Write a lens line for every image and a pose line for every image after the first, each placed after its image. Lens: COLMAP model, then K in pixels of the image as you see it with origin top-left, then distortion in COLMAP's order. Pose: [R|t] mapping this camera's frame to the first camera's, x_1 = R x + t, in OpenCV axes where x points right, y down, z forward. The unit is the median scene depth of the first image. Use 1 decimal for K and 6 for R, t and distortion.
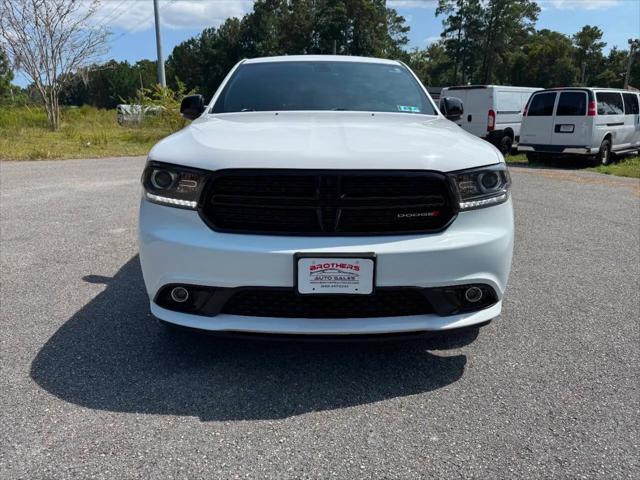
lens RADIAL K [[456.3, 0, 322.1], [0, 456.3, 238.8], [0, 0, 1]] dist [0.023353, -0.025153]
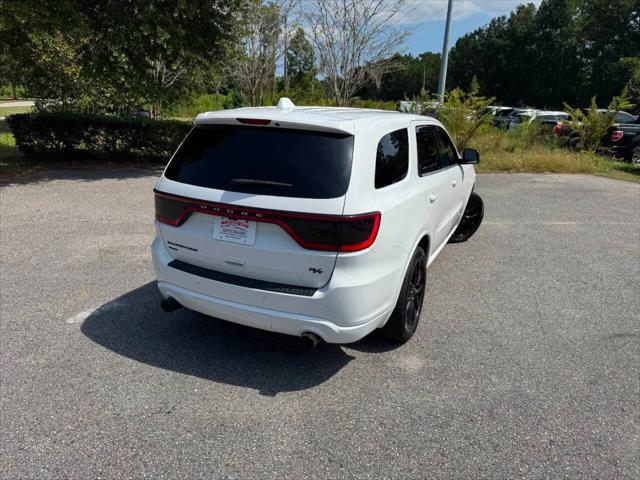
lens RADIAL K [[456.3, 0, 316.3], [0, 456.3, 237.5], [0, 0, 1]] dist [0.023353, -0.025153]
pose [[0.844750, 0.177050, -0.505026, -0.613070], [-0.169232, 0.983639, 0.061768, -0.498472], [0.507699, 0.033288, 0.860891, 0.818607]]
